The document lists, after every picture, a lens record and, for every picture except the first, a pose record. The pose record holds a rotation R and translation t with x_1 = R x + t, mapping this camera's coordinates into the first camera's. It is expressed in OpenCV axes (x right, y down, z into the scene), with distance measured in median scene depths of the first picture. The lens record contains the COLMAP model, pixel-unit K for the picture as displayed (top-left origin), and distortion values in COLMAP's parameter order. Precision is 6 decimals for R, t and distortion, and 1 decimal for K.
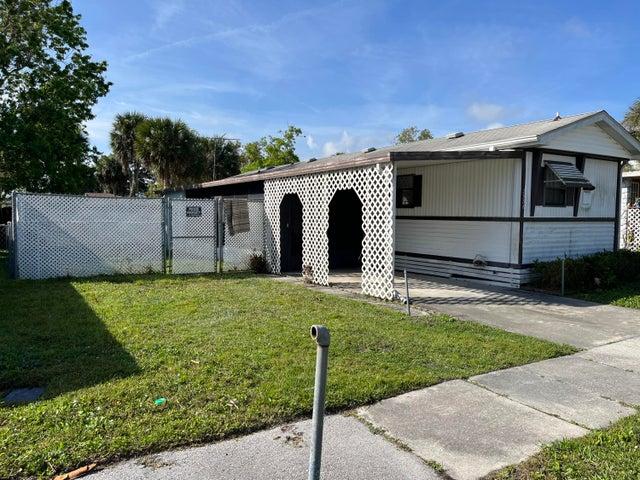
lens RADIAL K [[487.8, 0, 320.0], [0, 487.8, 240.0], [0, 0, 1]] dist [0.079054, -0.133899]
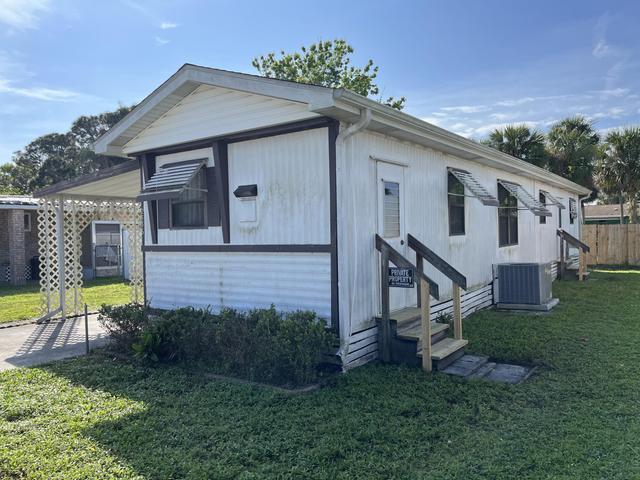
lens RADIAL K [[493.9, 0, 320.0], [0, 493.9, 240.0], [0, 0, 1]] dist [-0.035617, -0.003077]
pose [[0.400472, -0.002800, -0.916305, 1.116566], [-0.021681, 0.999686, -0.012530, -0.046679], [0.916052, 0.024884, 0.400286, 0.870187]]
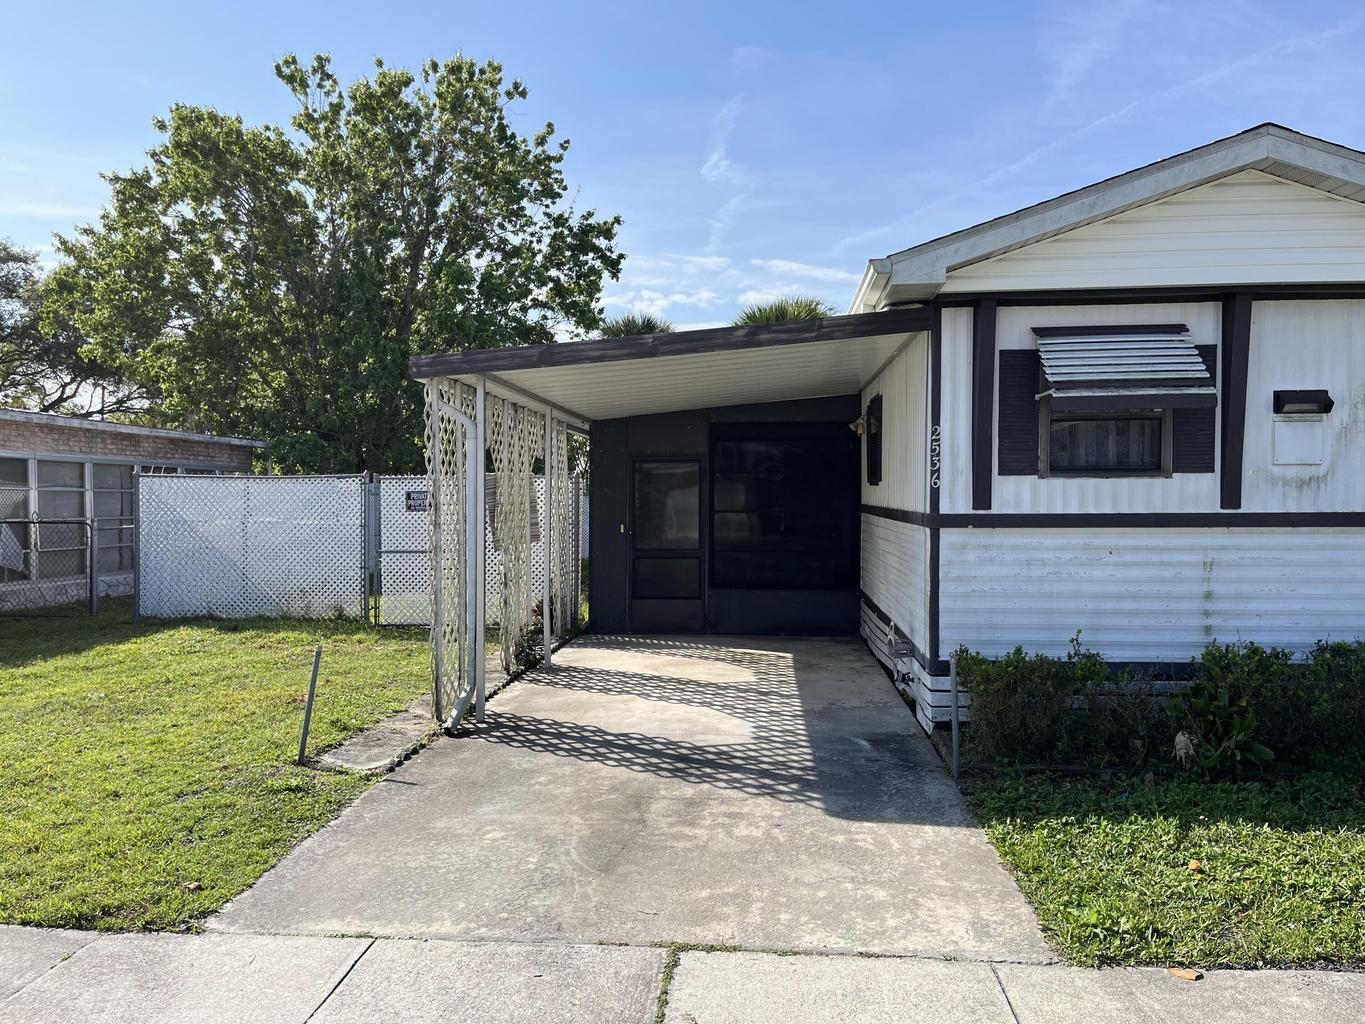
lens RADIAL K [[1040.4, 0, 682.5], [0, 1040.4, 512.0], [0, 0, 1]] dist [0.079054, -0.133899]
pose [[0.793459, -0.002018, -0.608620, 0.639509], [-0.020501, 0.999338, -0.030041, -0.021217], [0.608278, 0.036314, 0.792893, 0.331676]]
